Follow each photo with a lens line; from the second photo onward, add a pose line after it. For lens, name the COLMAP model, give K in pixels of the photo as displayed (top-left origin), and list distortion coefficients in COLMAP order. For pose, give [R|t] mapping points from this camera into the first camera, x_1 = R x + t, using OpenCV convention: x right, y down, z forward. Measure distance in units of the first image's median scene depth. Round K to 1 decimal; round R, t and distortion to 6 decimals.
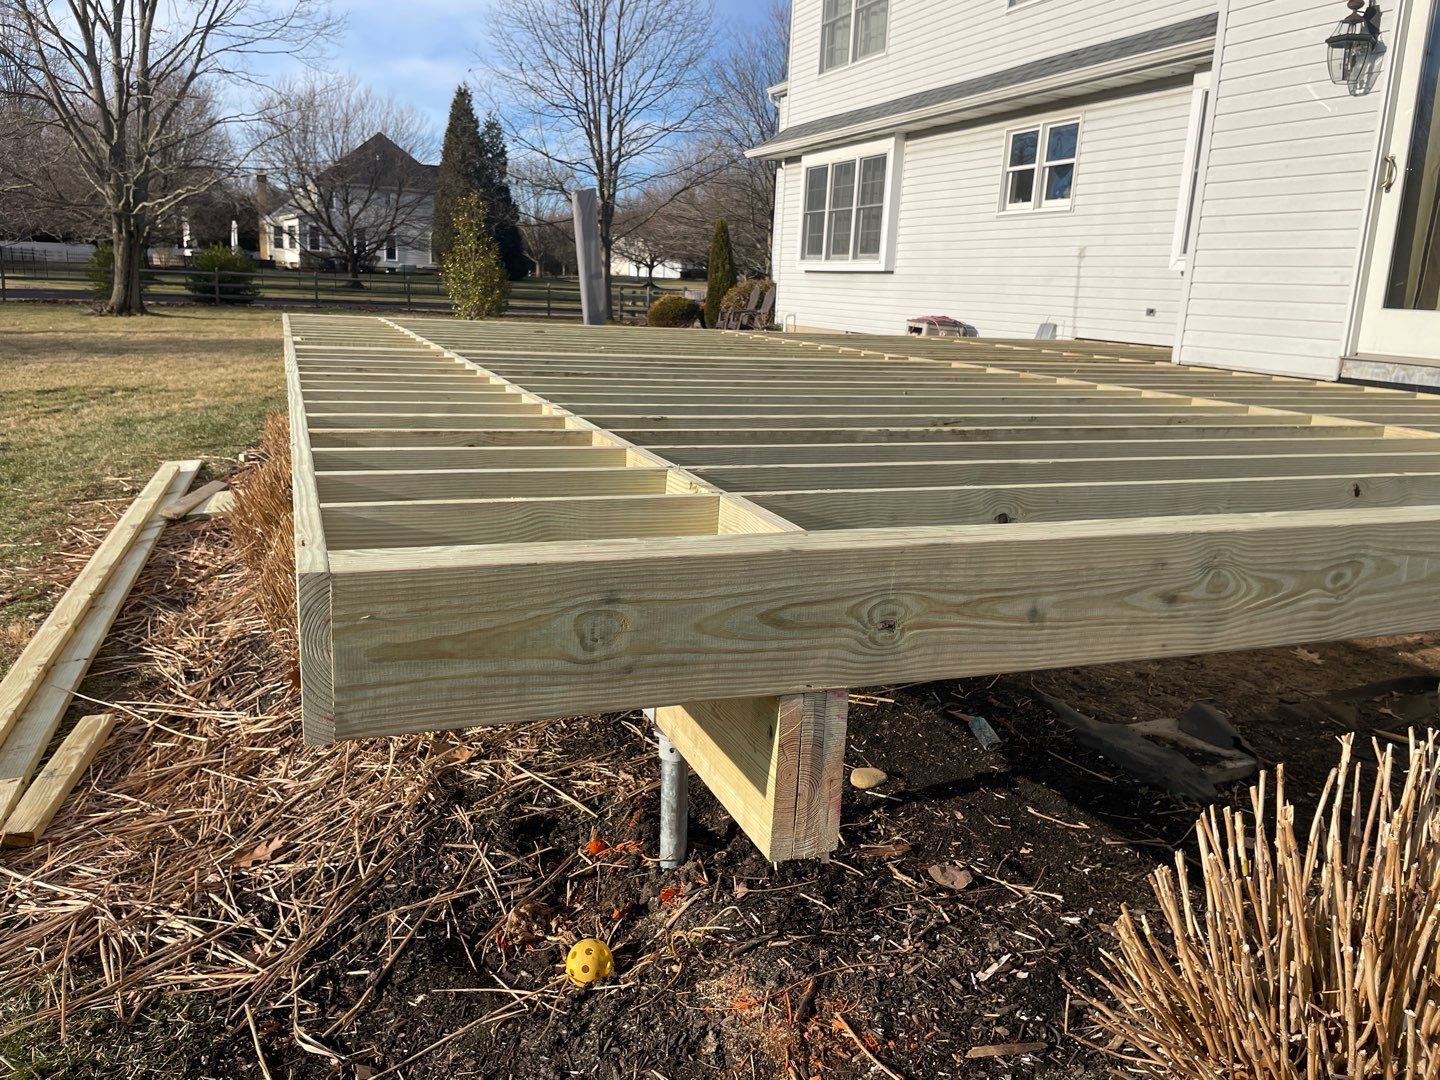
lens RADIAL K [[1082.9, 0, 720.1], [0, 1082.9, 530.5], [0, 0, 1]] dist [0.088220, -0.126182]
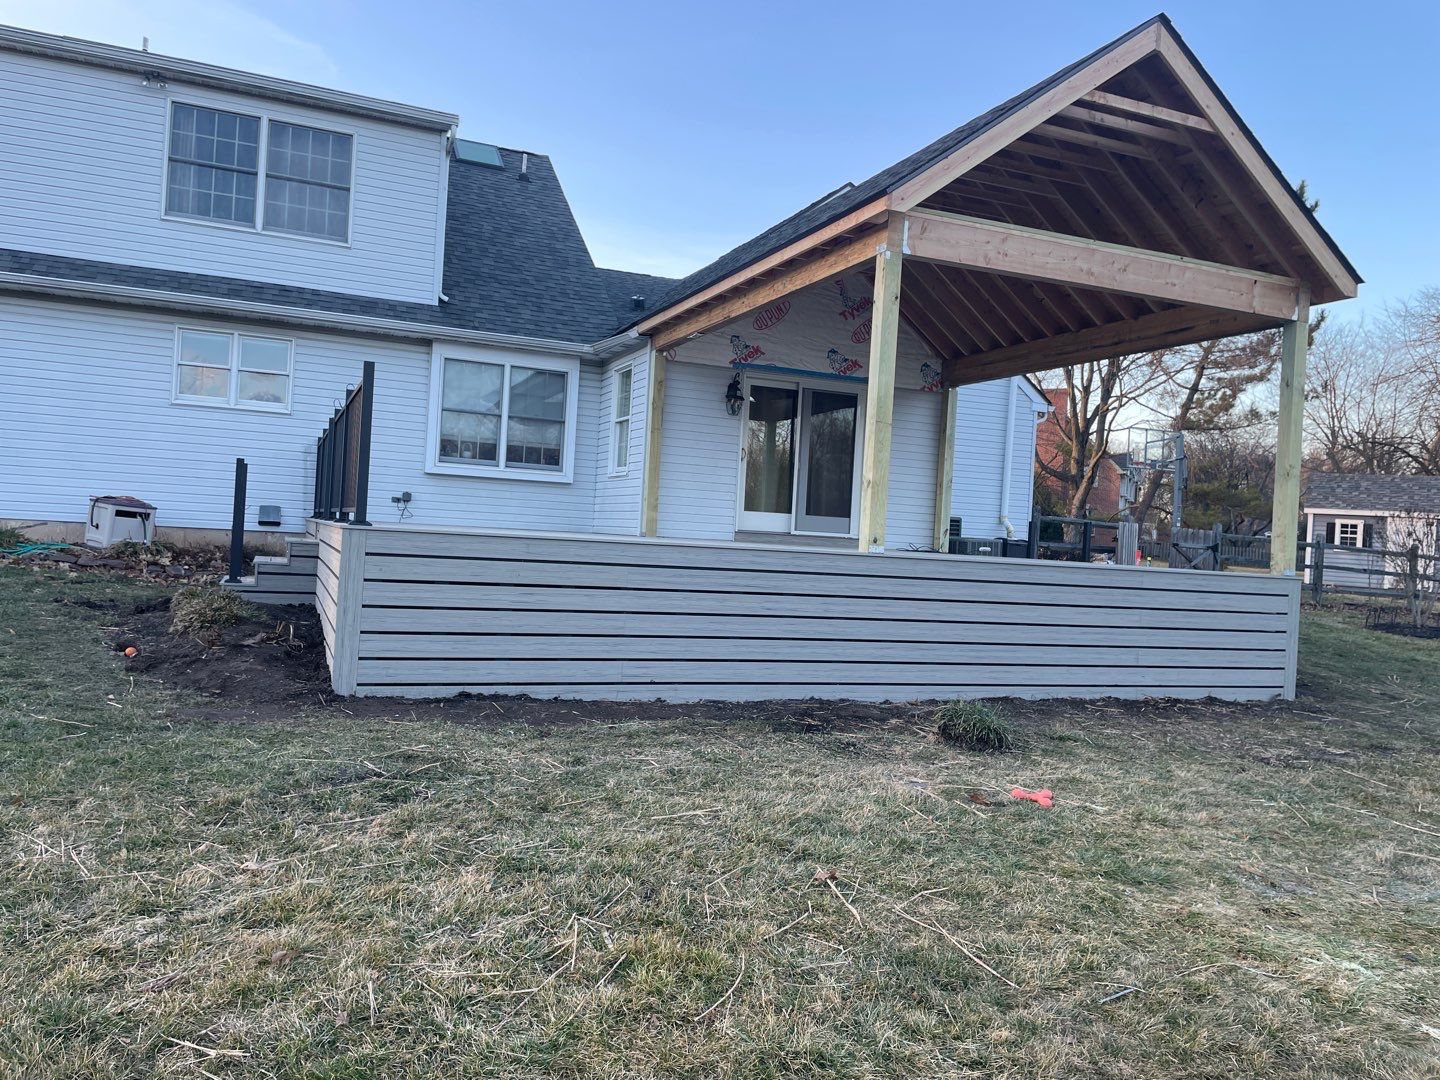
lens RADIAL K [[1082.9, 0, 720.1], [0, 1082.9, 530.5], [0, 0, 1]] dist [0.088220, -0.126182]
pose [[-0.013707, -0.042688, 0.998994, -0.902054], [0.163045, 0.985621, 0.044353, -0.144604], [-0.986523, 0.163489, -0.006549, 0.572081]]
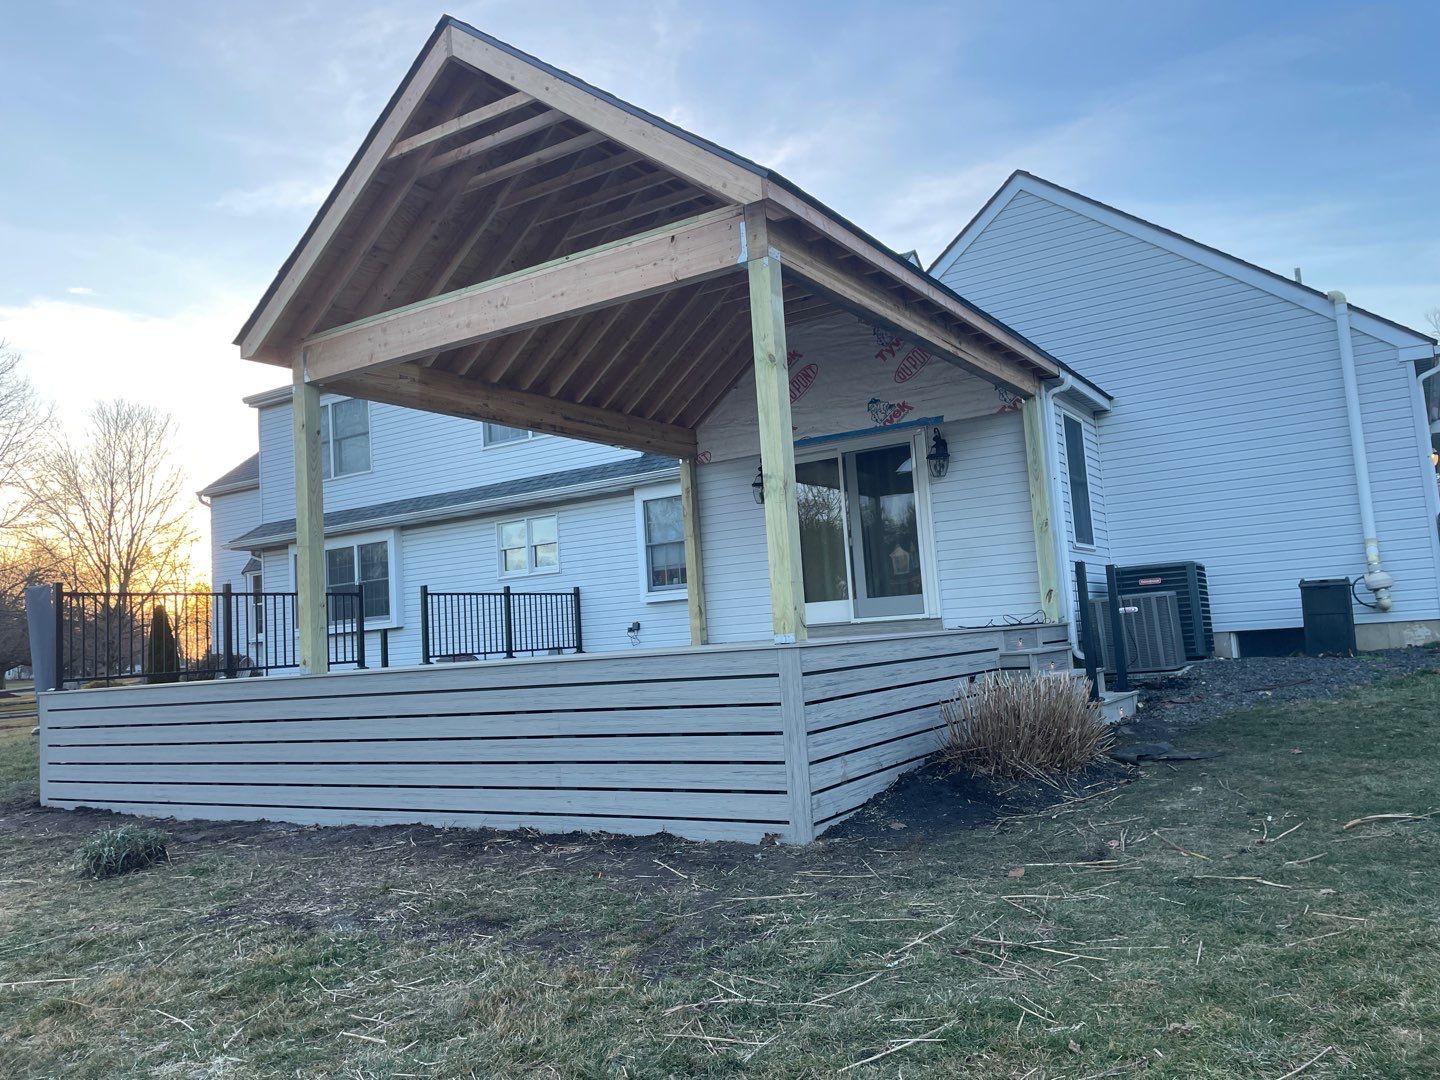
lens RADIAL K [[1075.7, 0, 715.9], [0, 1075.7, 526.7], [0, 0, 1]] dist [0.089253, -0.115473]
pose [[0.800798, -0.037430, 0.597764, -0.398667], [0.231347, 0.939916, -0.251071, 0.073156], [-0.552450, 0.339348, 0.761342, -0.277200]]
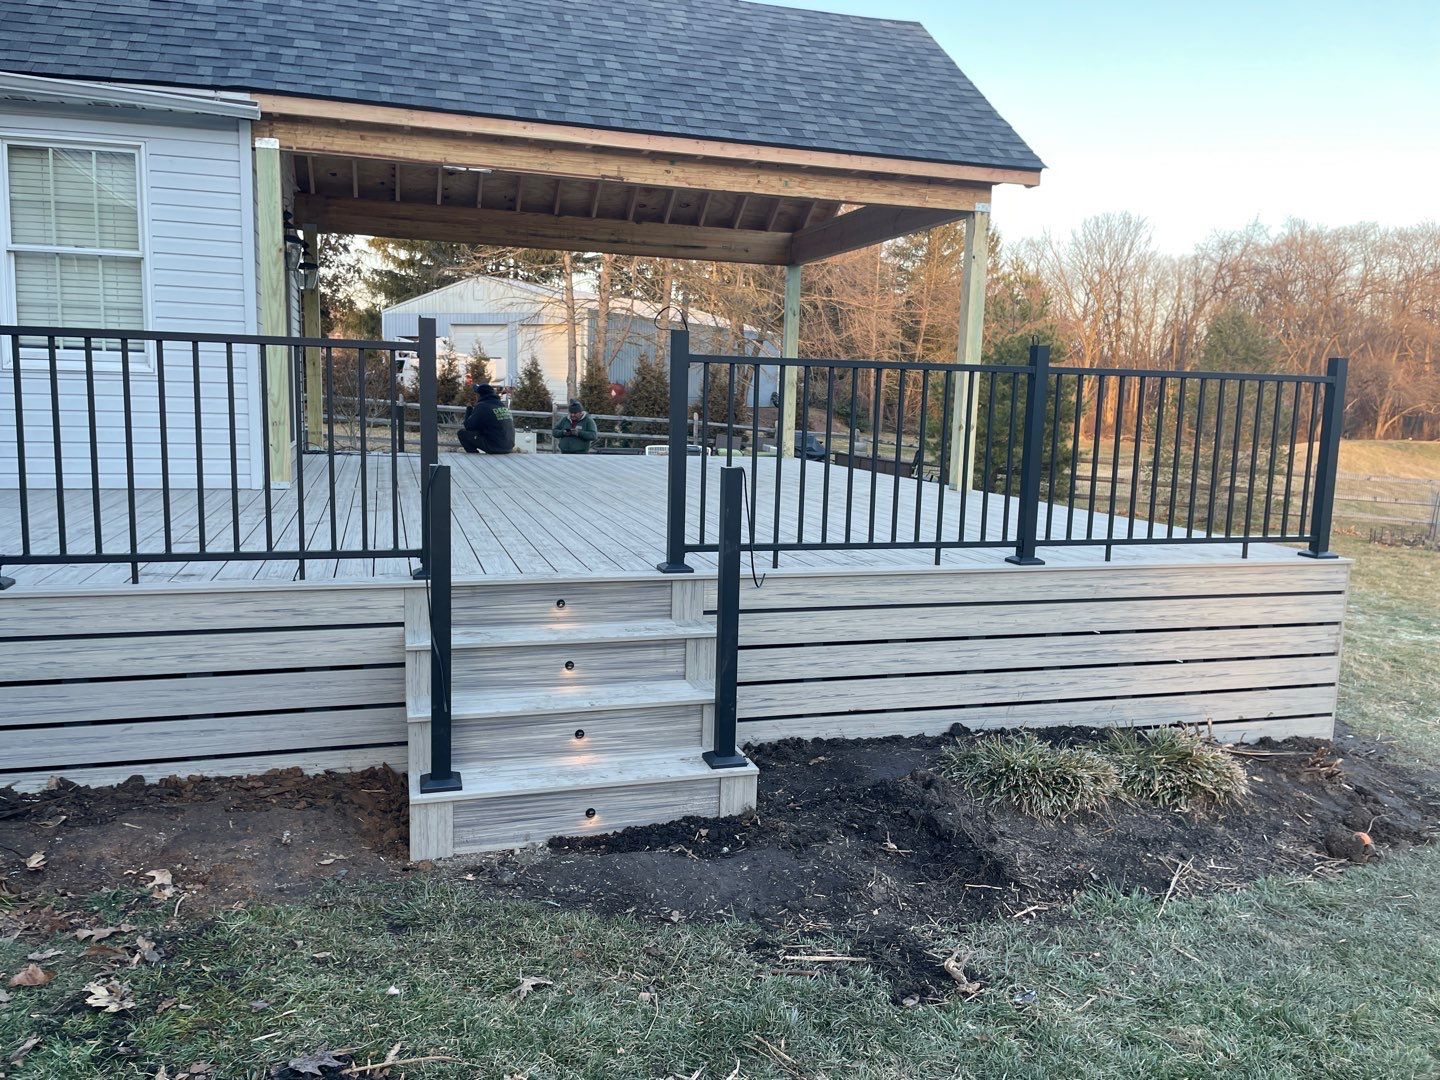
lens RADIAL K [[1076.7, 0, 720.0], [0, 1076.7, 540.0], [0, 0, 1]] dist [0.093908, -0.124734]
pose [[-0.994377, -0.085029, 0.063119, -0.052300], [-0.057283, 0.933217, 0.354718, -0.323806], [-0.089065, 0.349108, -0.932840, 1.258392]]
